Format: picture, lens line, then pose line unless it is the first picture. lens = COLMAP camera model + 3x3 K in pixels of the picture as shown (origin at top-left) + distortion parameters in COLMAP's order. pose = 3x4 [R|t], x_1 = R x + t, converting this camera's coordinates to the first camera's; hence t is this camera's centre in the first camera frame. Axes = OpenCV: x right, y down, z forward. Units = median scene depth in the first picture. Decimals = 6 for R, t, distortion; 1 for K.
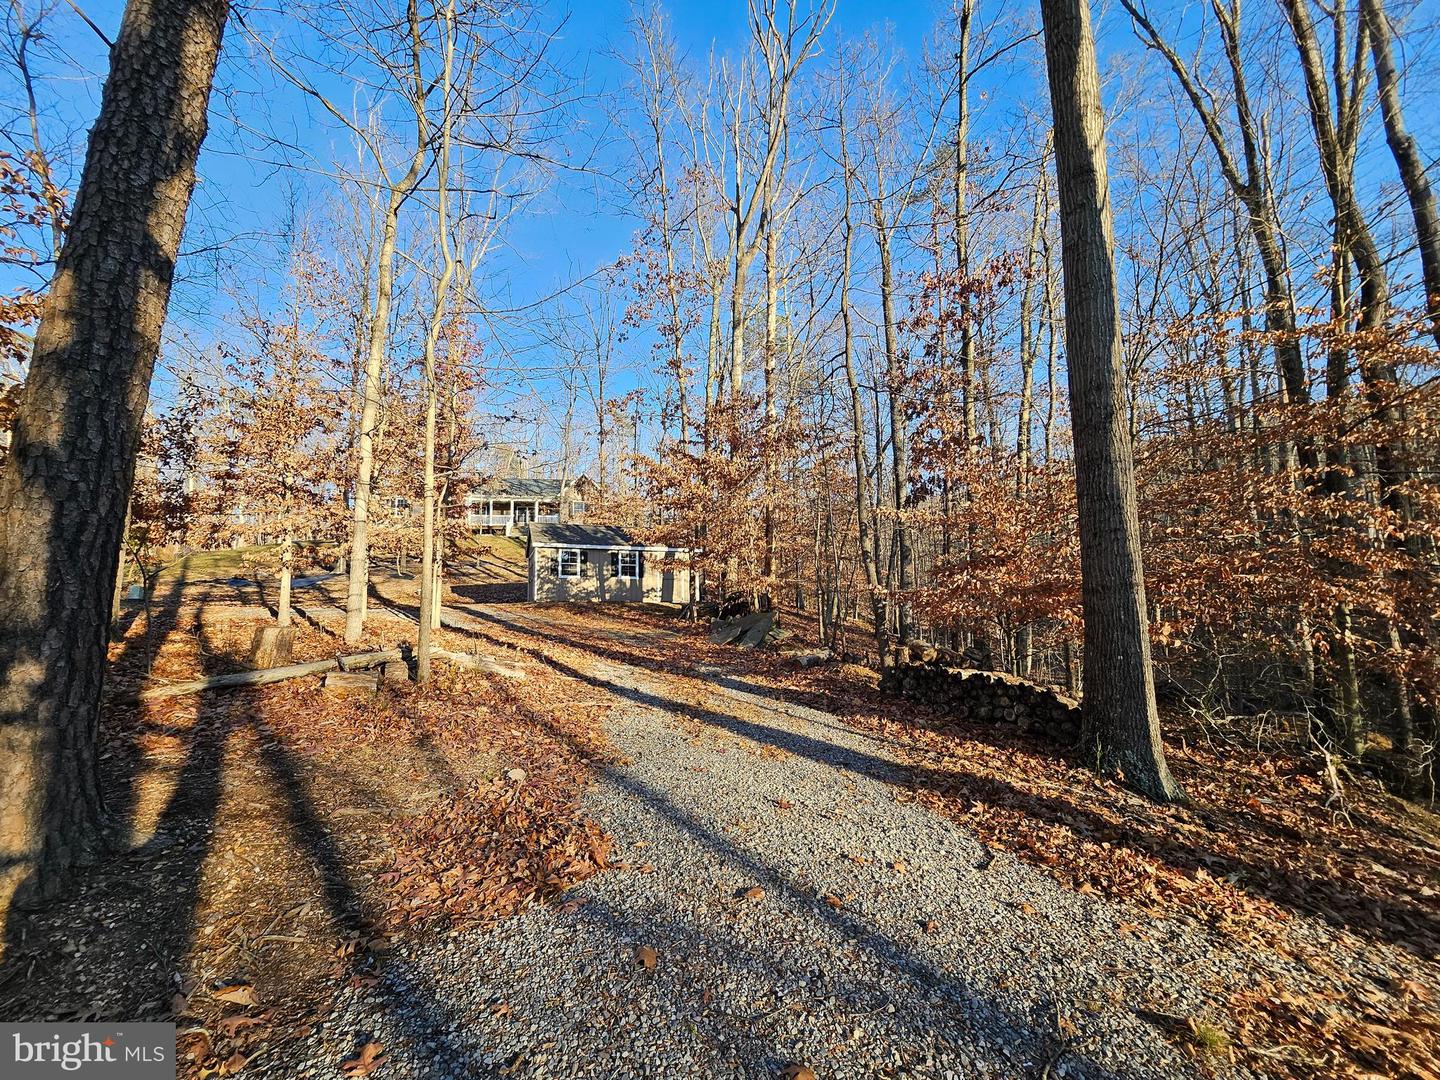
lens RADIAL K [[568.2, 0, 711.0], [0, 568.2, 566.4], [0, 0, 1]] dist [0.001474, -0.000079]
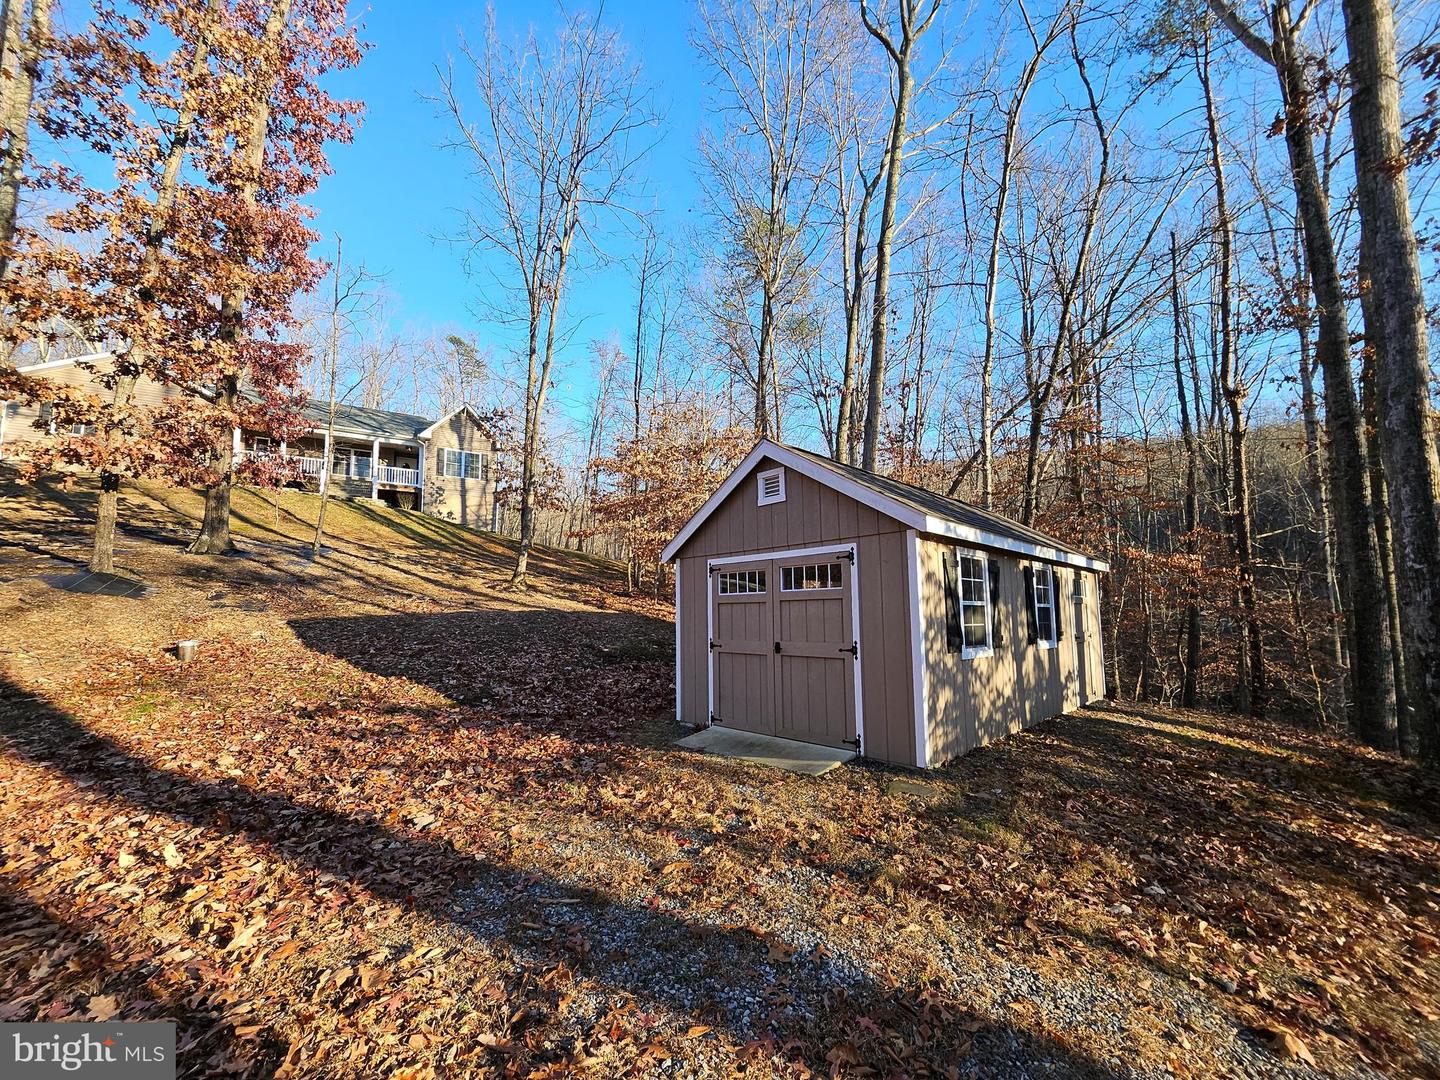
lens RADIAL K [[564.7, 0, 711.4], [0, 564.7, 551.7], [0, 0, 1]] dist [0.000012, 0.000018]
pose [[0.927808, 0.056920, 0.368691, -0.455703], [-0.053200, 0.998378, -0.020258, -0.017537], [-0.369246, -0.000819, 0.929331, 0.774962]]
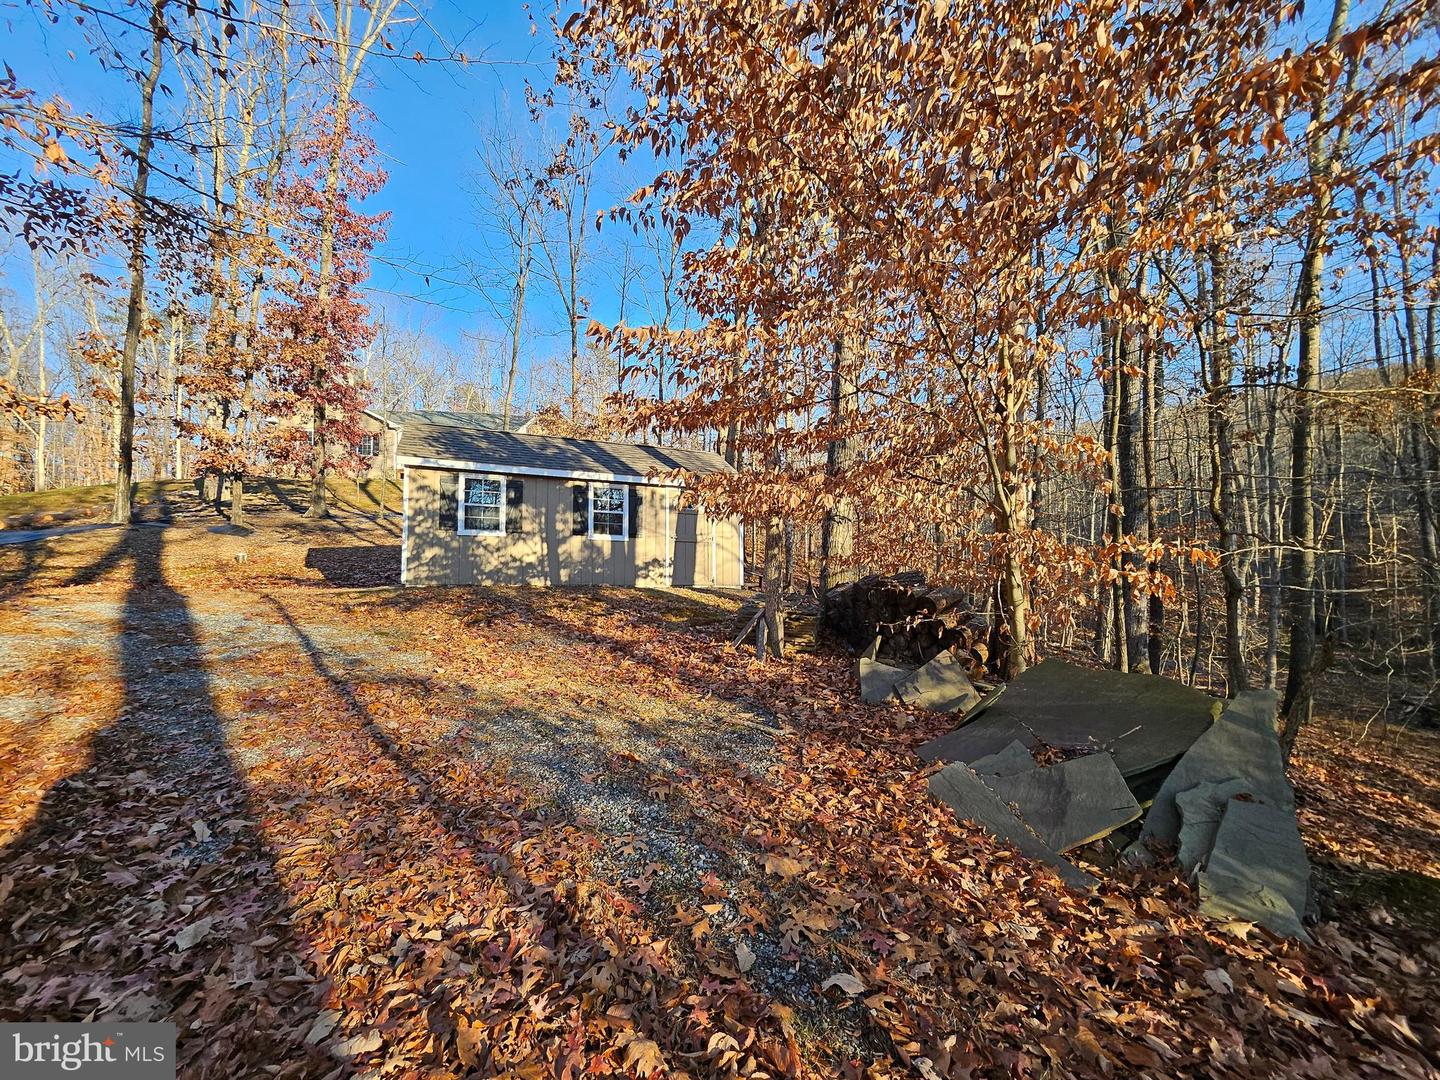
lens RADIAL K [[564.7, 0, 711.4], [0, 564.7, 551.7], [0, 0, 1]] dist [0.000012, 0.000018]
pose [[0.999189, 0.015989, 0.036957, -0.073783], [-0.017238, 0.999283, 0.033716, 0.014202], [-0.036392, -0.034326, 0.998748, 0.509607]]
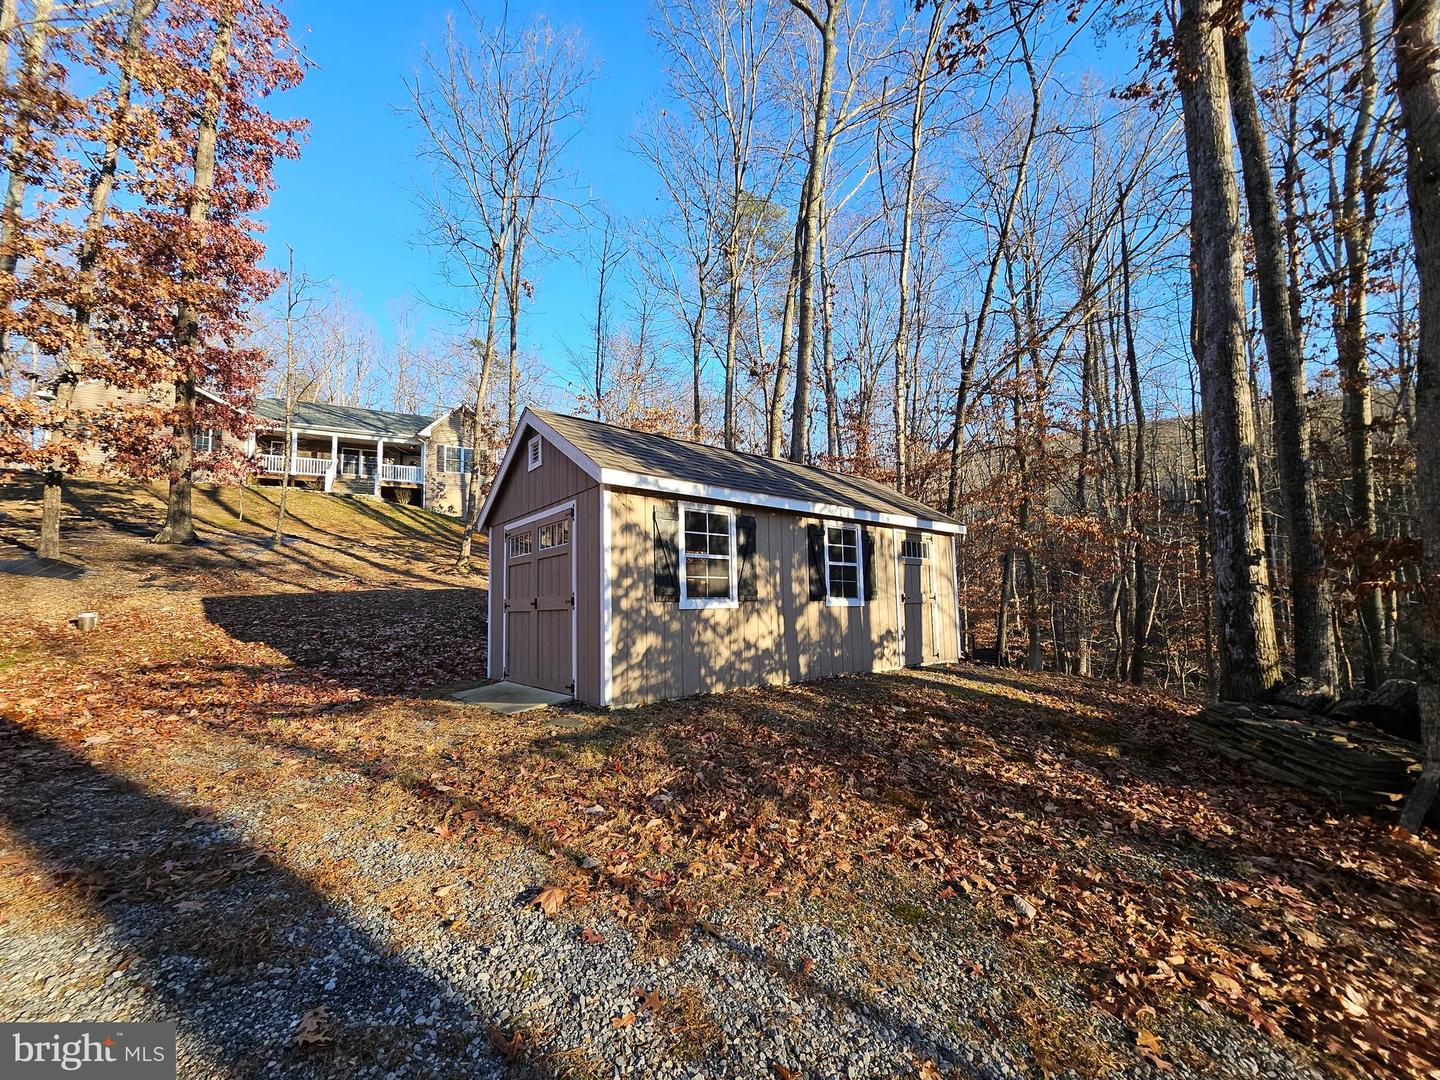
lens RADIAL K [[564.3, 0, 711.9], [0, 564.3, 551.4], [0, 0, 1]] dist [-0.000294, -0.000702]
pose [[0.956171, 0.029451, 0.291324, -0.320634], [-0.029701, 0.999552, -0.003567, -0.006690], [-0.291299, -0.005242, 0.956618, 0.713897]]
